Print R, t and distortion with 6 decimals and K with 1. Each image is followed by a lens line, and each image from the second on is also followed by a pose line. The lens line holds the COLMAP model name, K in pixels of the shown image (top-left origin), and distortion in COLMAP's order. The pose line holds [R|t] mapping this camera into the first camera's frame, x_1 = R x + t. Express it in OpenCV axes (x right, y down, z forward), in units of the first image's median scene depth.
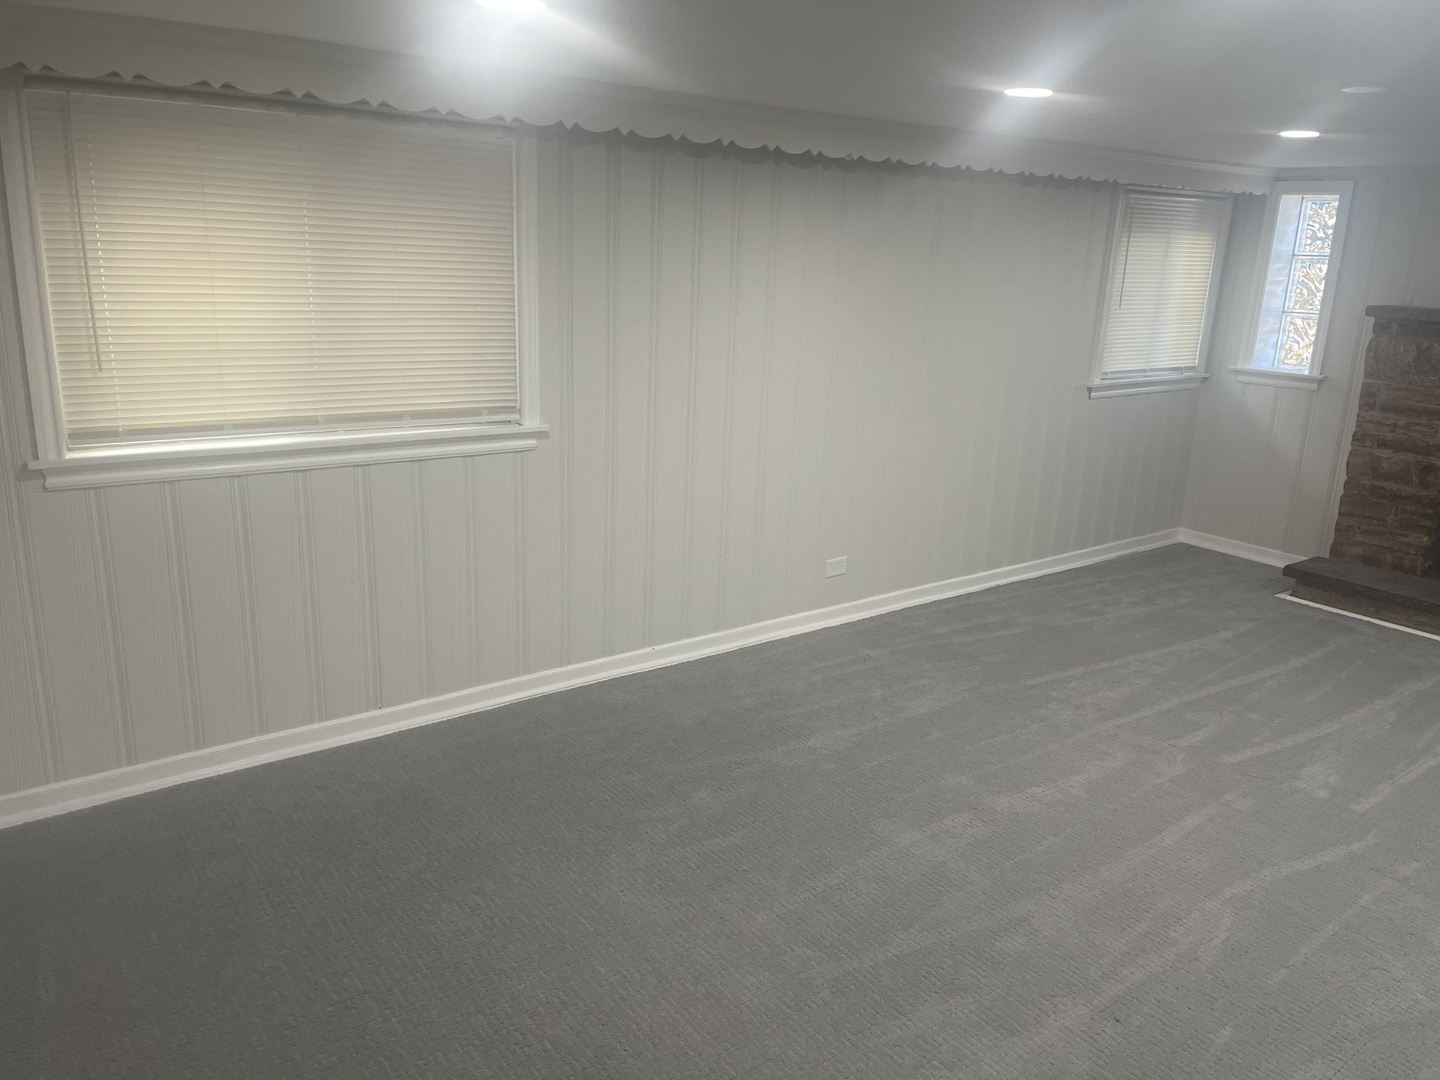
lens RADIAL K [[1082.0, 0, 735.5], [0, 1082.0, 549.4], [0, 0, 1]] dist [0.067538, -0.082648]
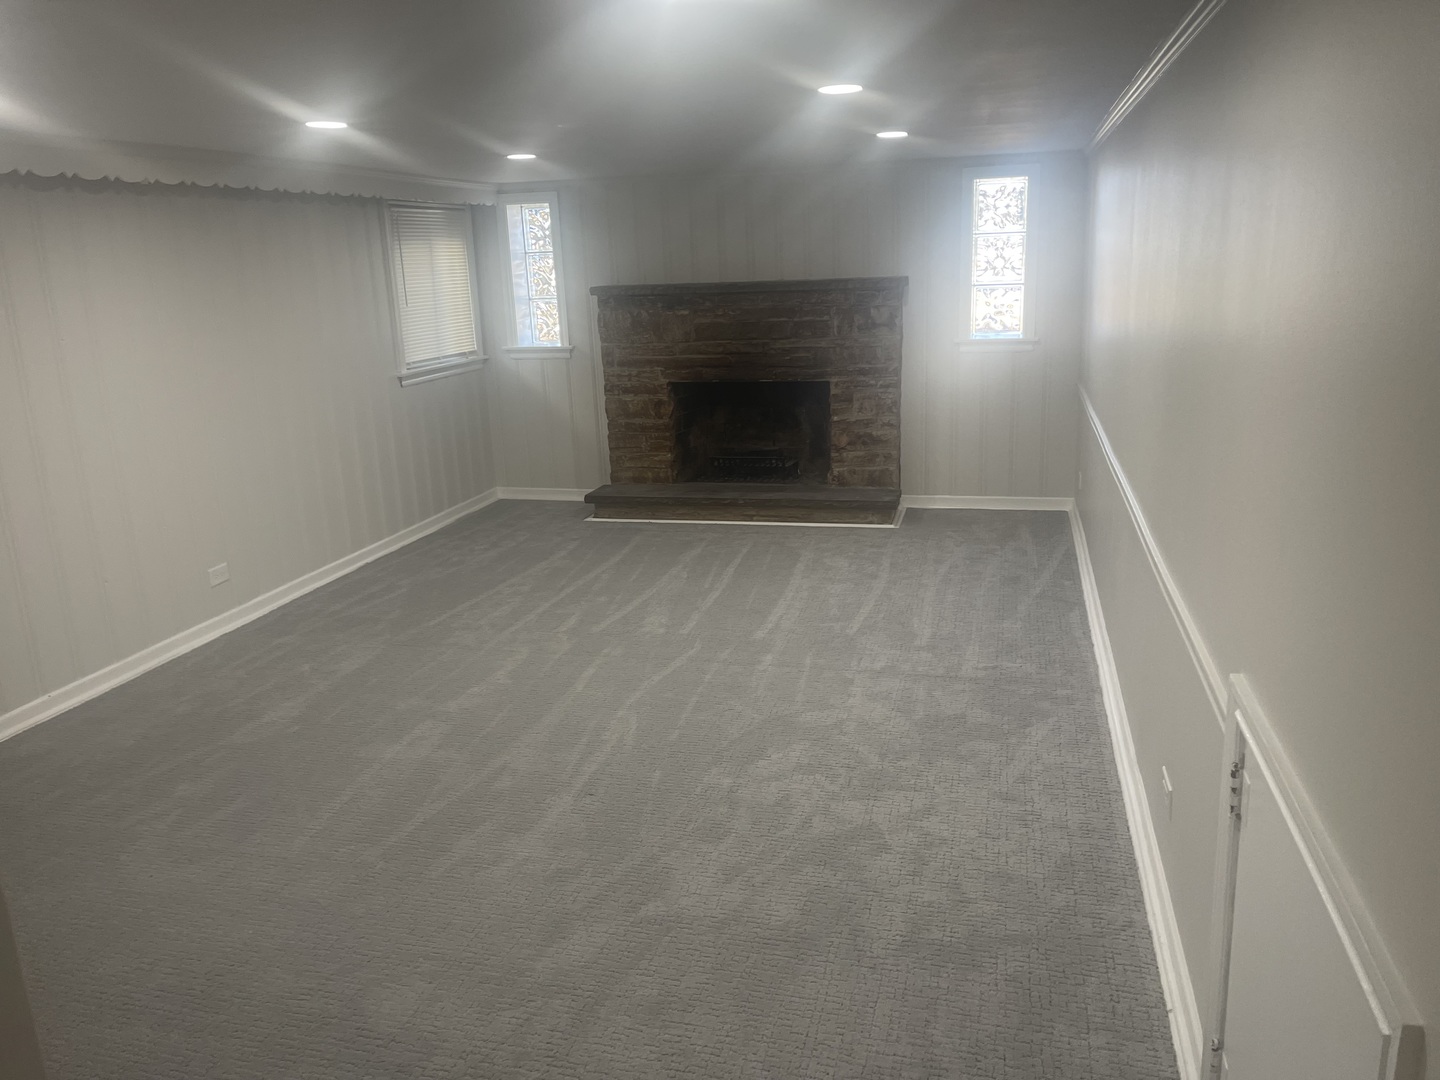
lens RADIAL K [[1082.0, 0, 733.6], [0, 1082.0, 546.9], [0, 0, 1]] dist [0.067538, -0.082648]
pose [[0.781441, -0.224487, 0.582199, -0.134423], [0.231677, 0.970729, 0.063335, 0.041366], [-0.579375, 0.085390, 0.810576, -0.141313]]
